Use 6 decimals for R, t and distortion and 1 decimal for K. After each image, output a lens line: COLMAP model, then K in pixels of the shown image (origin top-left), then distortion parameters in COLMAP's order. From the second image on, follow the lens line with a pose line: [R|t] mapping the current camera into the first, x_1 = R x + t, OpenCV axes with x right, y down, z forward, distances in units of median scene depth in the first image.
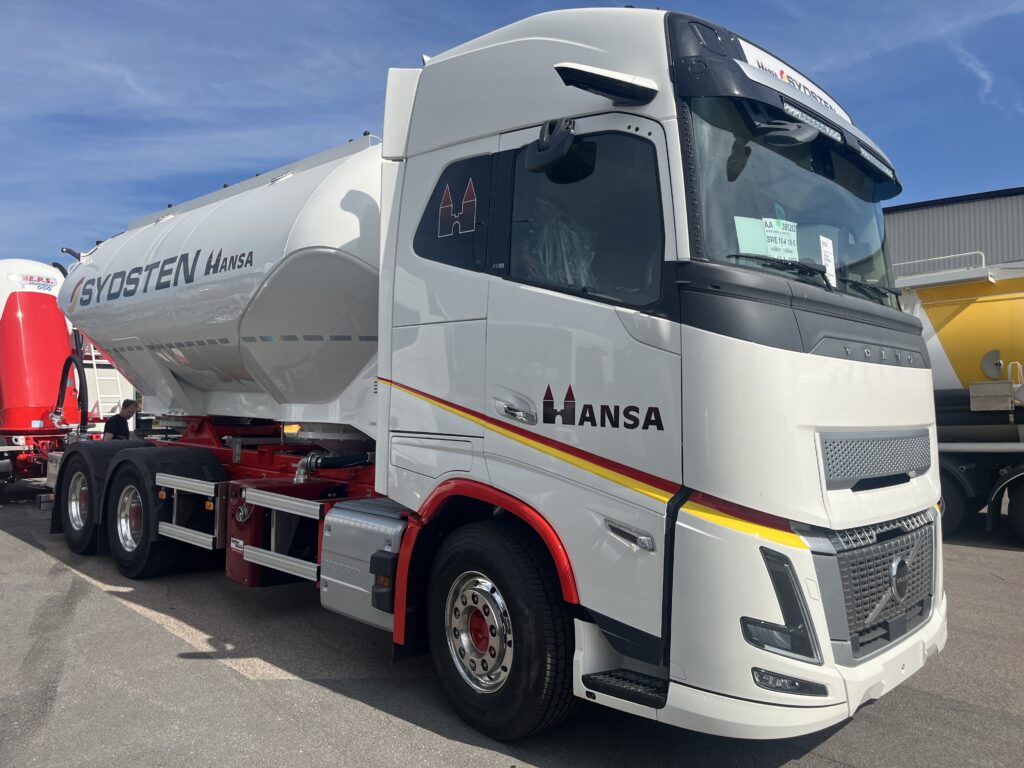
lens RADIAL K [[794.2, 0, 545.4], [0, 794.2, 385.7], [0, 0, 1]] dist [0.039694, -0.059961]
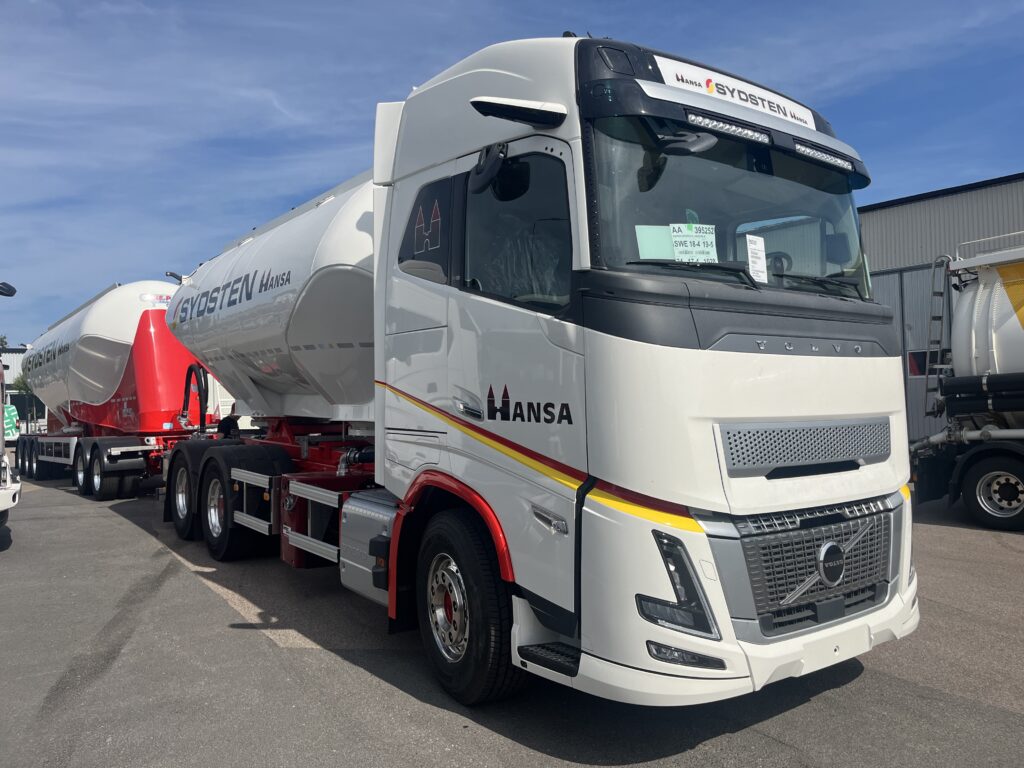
lens RADIAL K [[794.2, 0, 536.5], [0, 794.2, 383.0], [0, 0, 1]] dist [0.039694, -0.059961]
pose [[0.984816, -0.027629, -0.171387, 0.240515], [0.028577, 0.999587, 0.003070, -0.004932], [0.171232, -0.007921, 0.985199, -0.075191]]
